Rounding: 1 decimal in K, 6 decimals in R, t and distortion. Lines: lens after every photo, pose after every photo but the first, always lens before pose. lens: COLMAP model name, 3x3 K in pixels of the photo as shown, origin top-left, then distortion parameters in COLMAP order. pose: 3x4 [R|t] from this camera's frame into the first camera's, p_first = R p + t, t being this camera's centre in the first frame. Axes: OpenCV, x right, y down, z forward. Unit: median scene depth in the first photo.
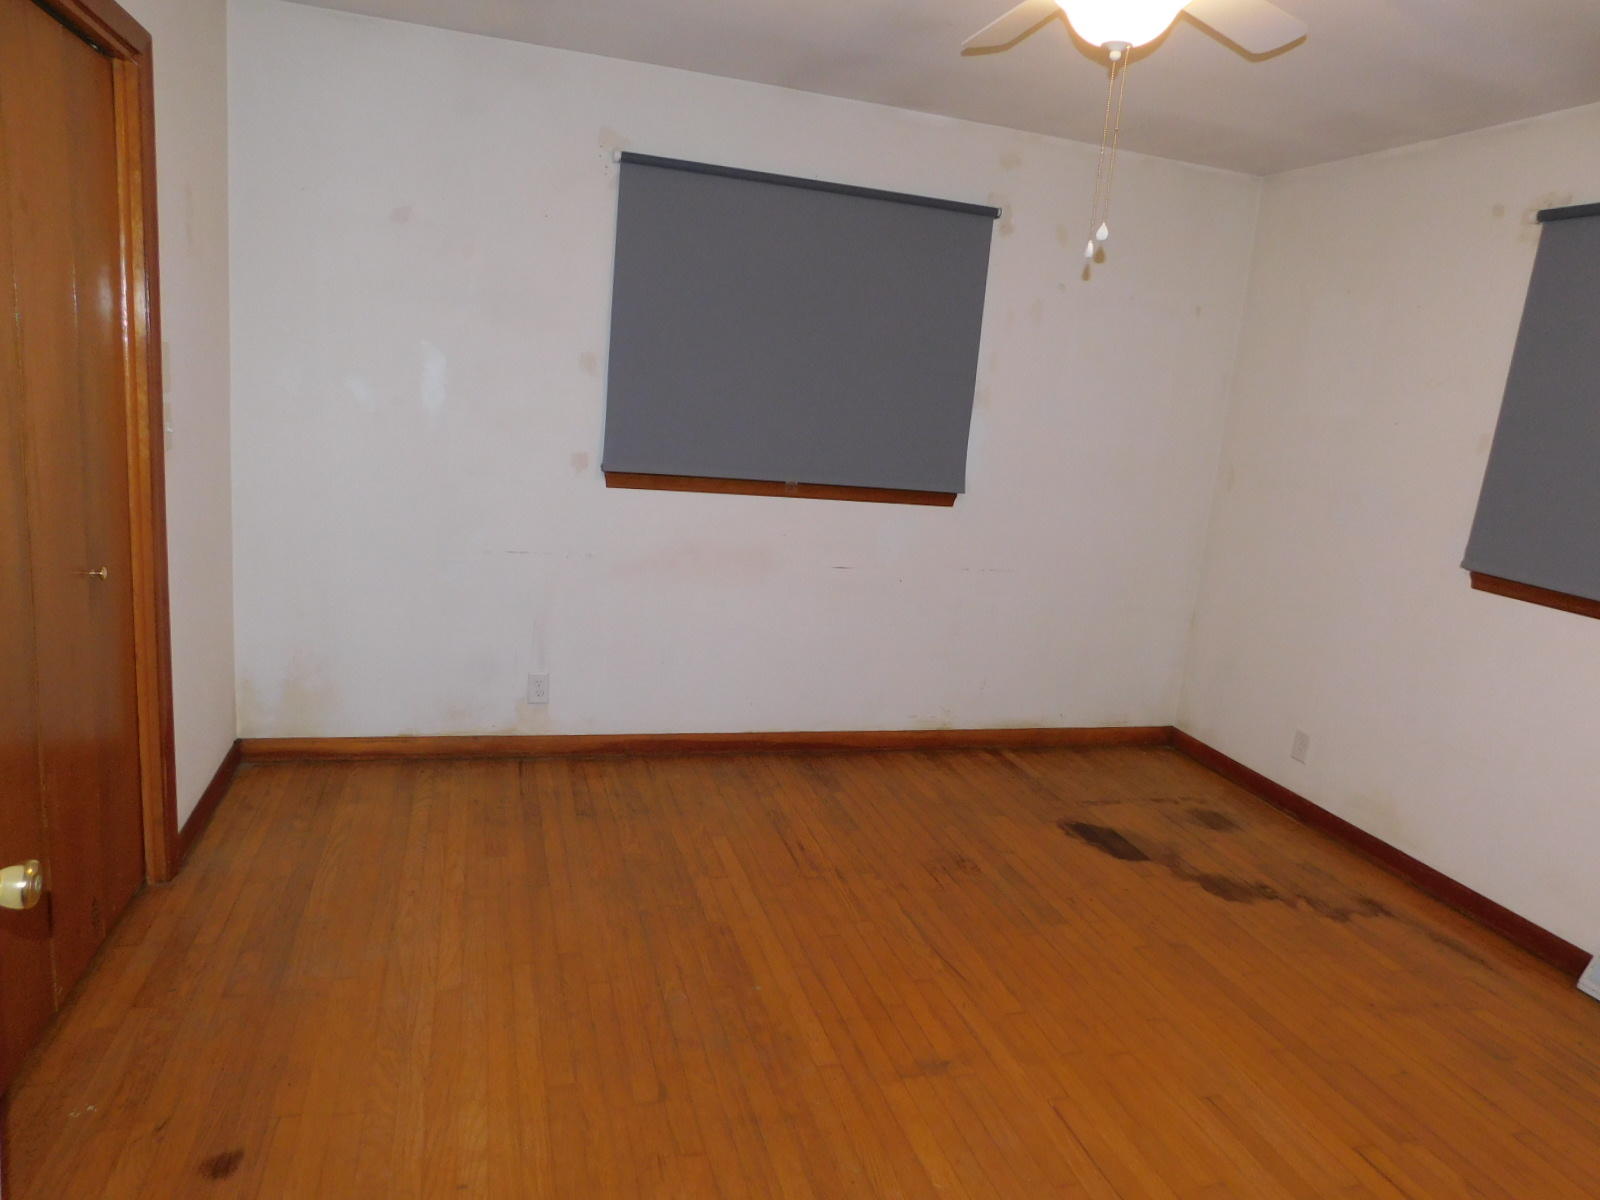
lens RADIAL K [[1047.0, 0, 810.7], [0, 1047.0, 601.9], [0, 0, 1]] dist [-0.073810, 0.053739]
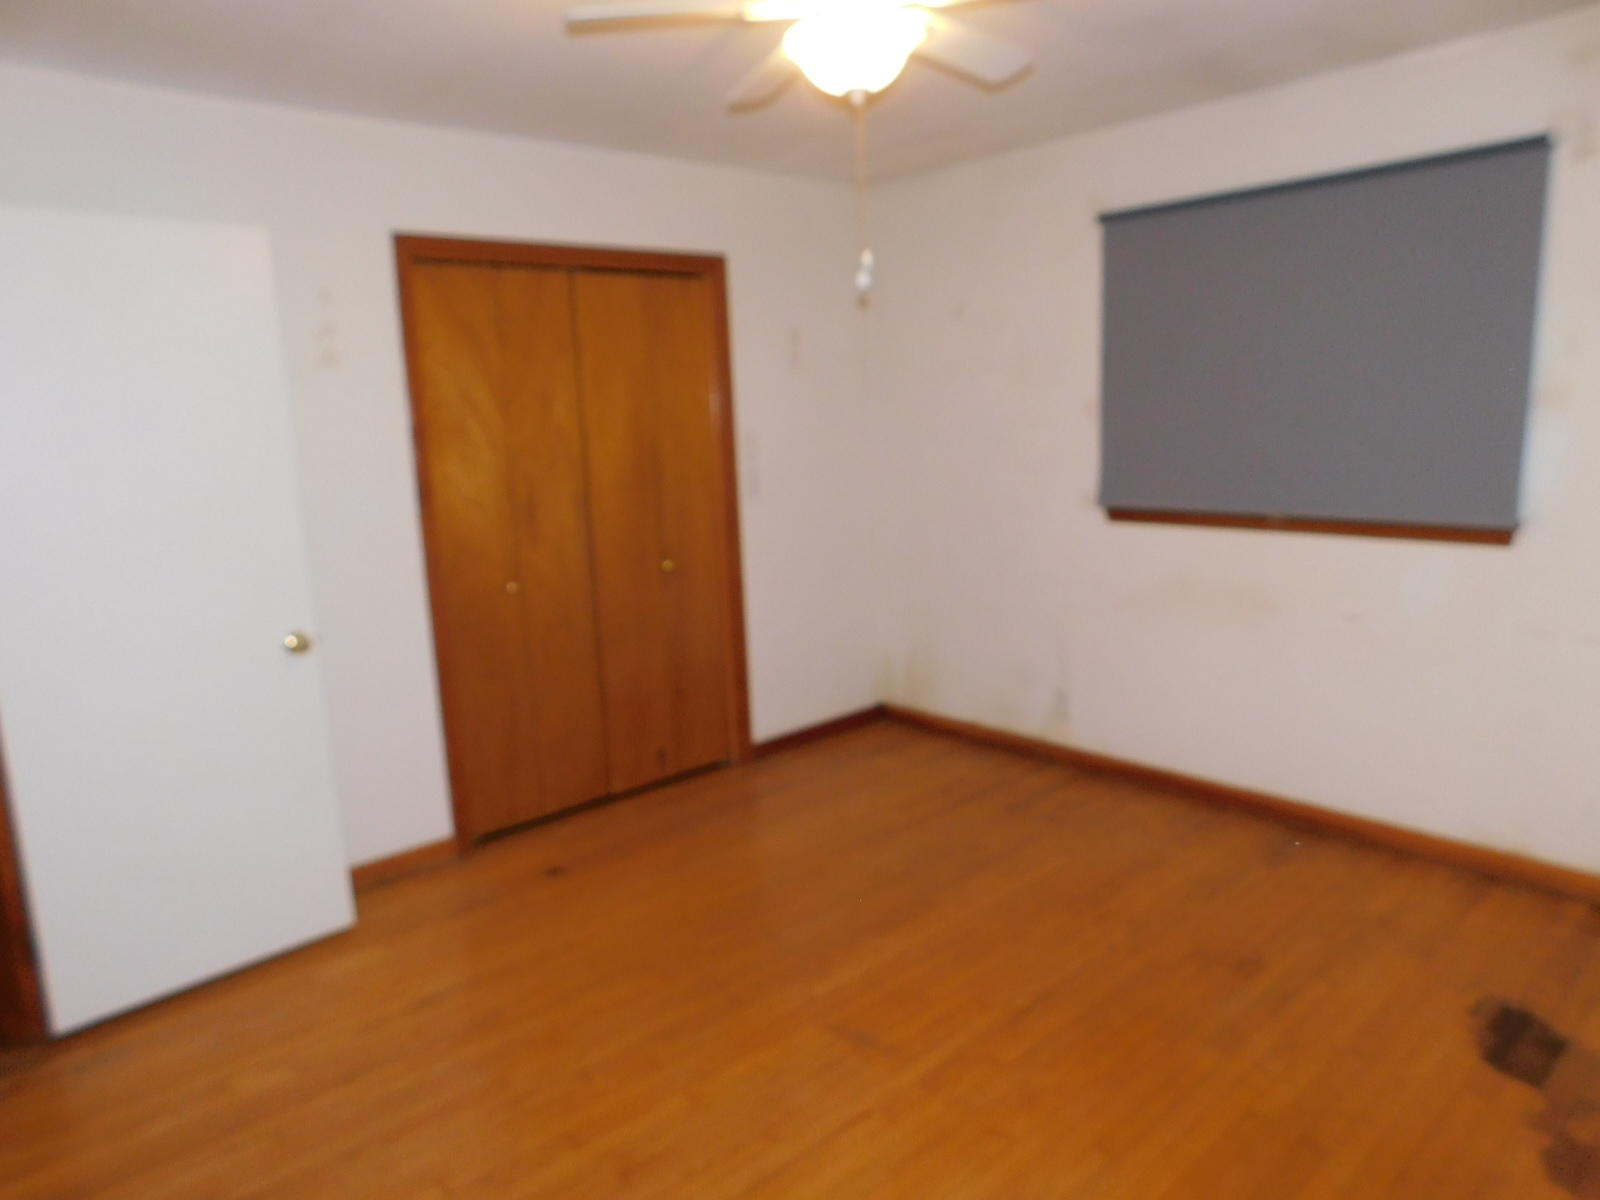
lens RADIAL K [[1047.0, 0, 810.7], [0, 1047.0, 601.9], [0, 0, 1]] dist [-0.073810, 0.053739]
pose [[0.426538, 0.057643, -0.902631, 0.656469], [-0.109674, 0.993899, 0.011645, -0.008024], [0.897796, 0.094028, 0.430258, 0.278924]]
